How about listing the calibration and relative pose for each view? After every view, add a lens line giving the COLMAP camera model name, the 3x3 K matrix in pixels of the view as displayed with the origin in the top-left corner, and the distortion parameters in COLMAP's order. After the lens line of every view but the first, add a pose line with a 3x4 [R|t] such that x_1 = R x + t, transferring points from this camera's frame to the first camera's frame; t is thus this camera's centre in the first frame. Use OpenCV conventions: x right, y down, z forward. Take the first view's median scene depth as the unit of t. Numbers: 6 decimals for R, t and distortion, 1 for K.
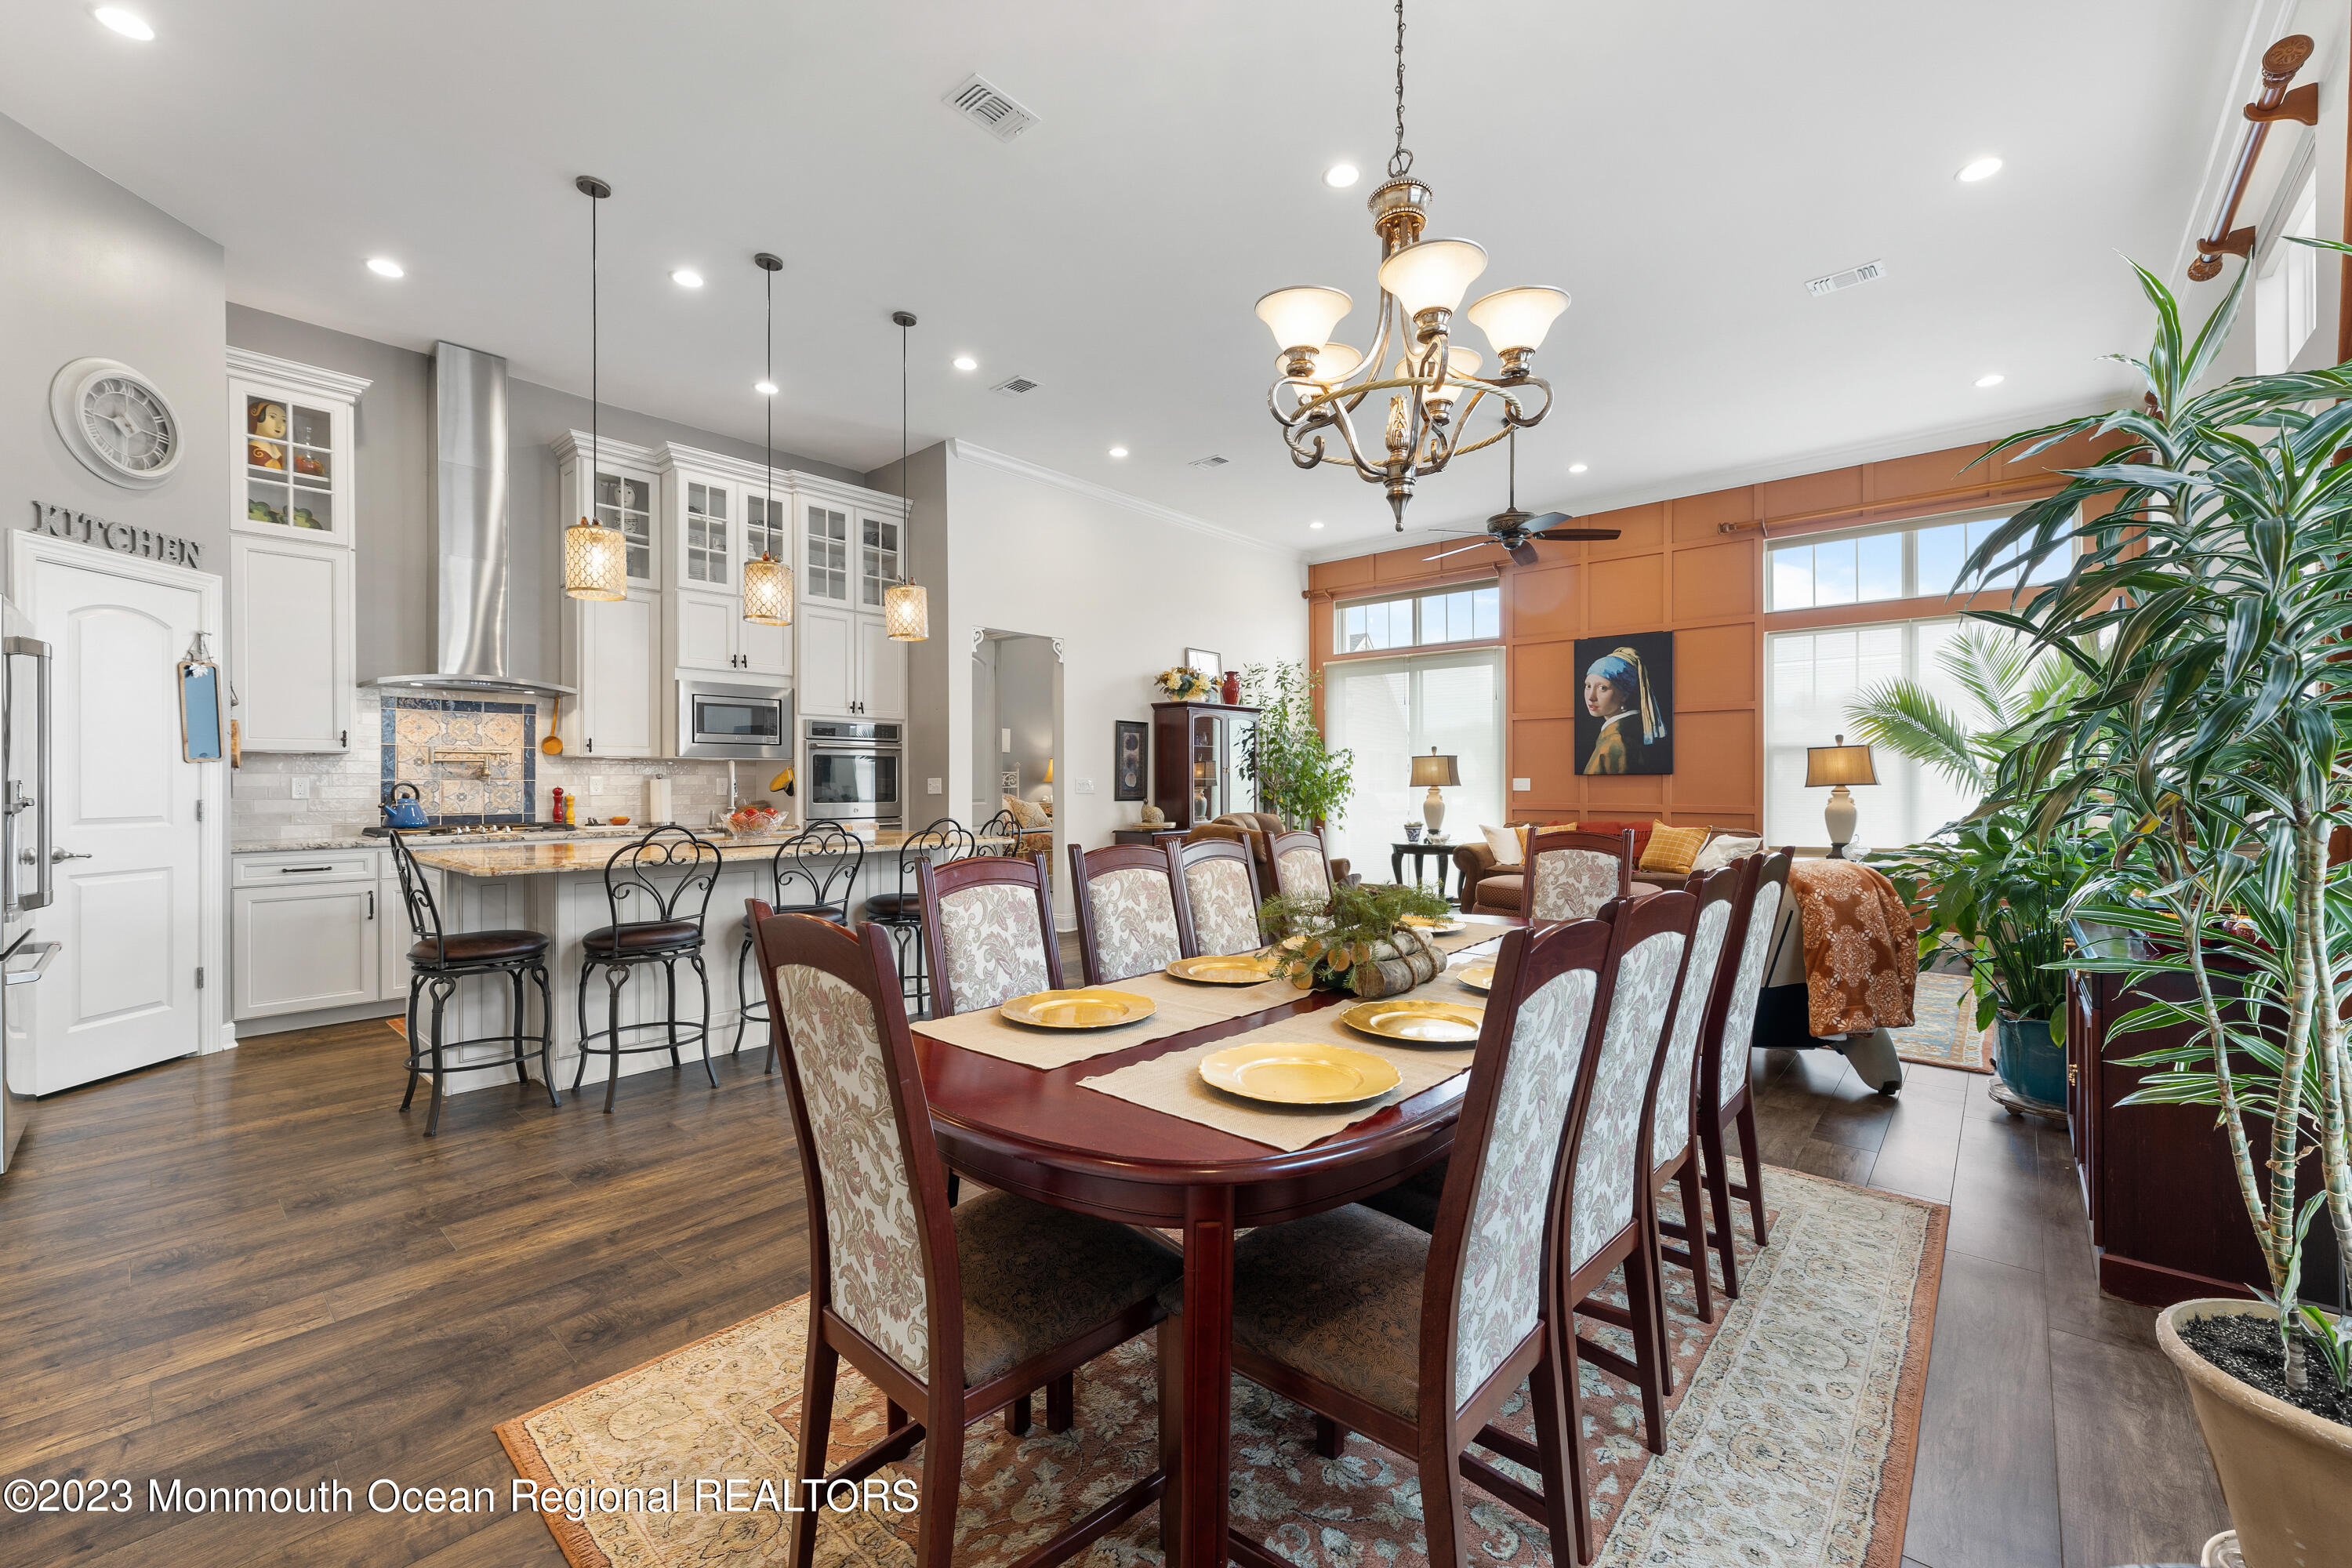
lens RADIAL K [[937.3, 0, 1185.9], [0, 937.3, 782.0], [0, 0, 1]] dist [0.002833, -0.000422]
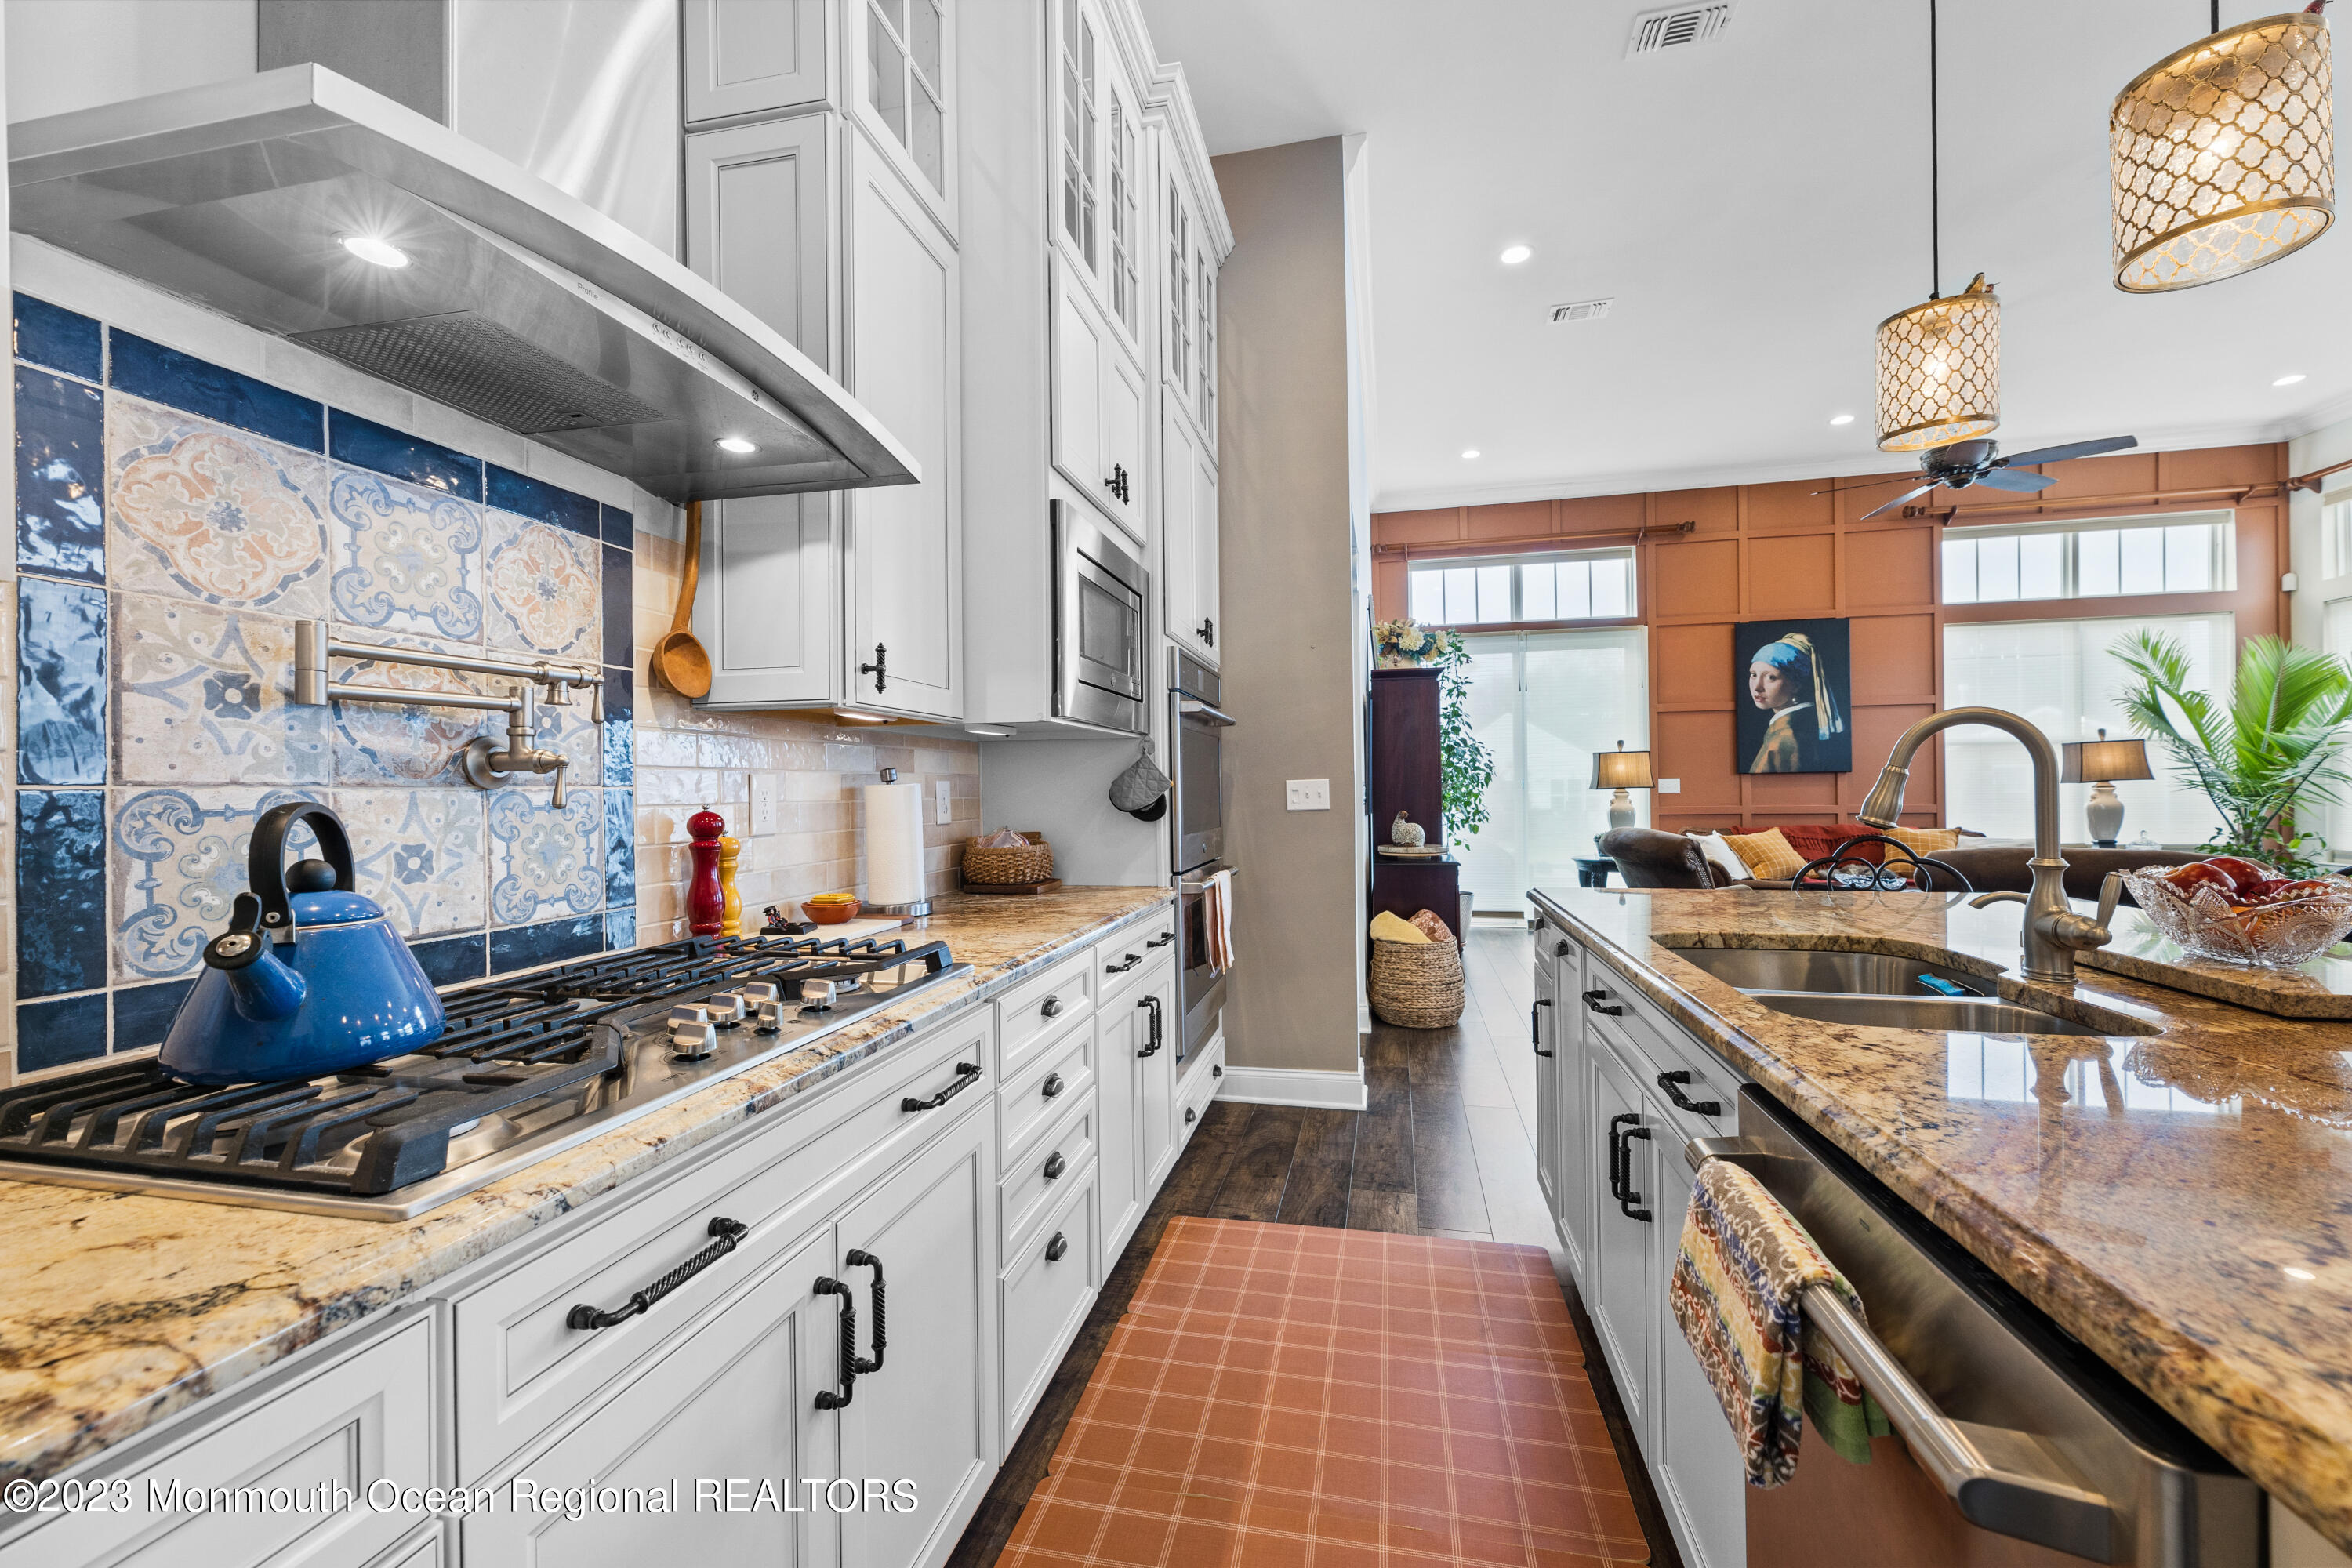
lens RADIAL K [[937.3, 0, 1192.0], [0, 937.3, 776.9], [0, 0, 1]] dist [0.002833, -0.000422]
pose [[0.881358, -0.004685, 0.472427, -0.481780], [0.012595, 0.999828, -0.013582, 0.000504], [-0.472282, 0.017921, 0.881265, 0.483003]]
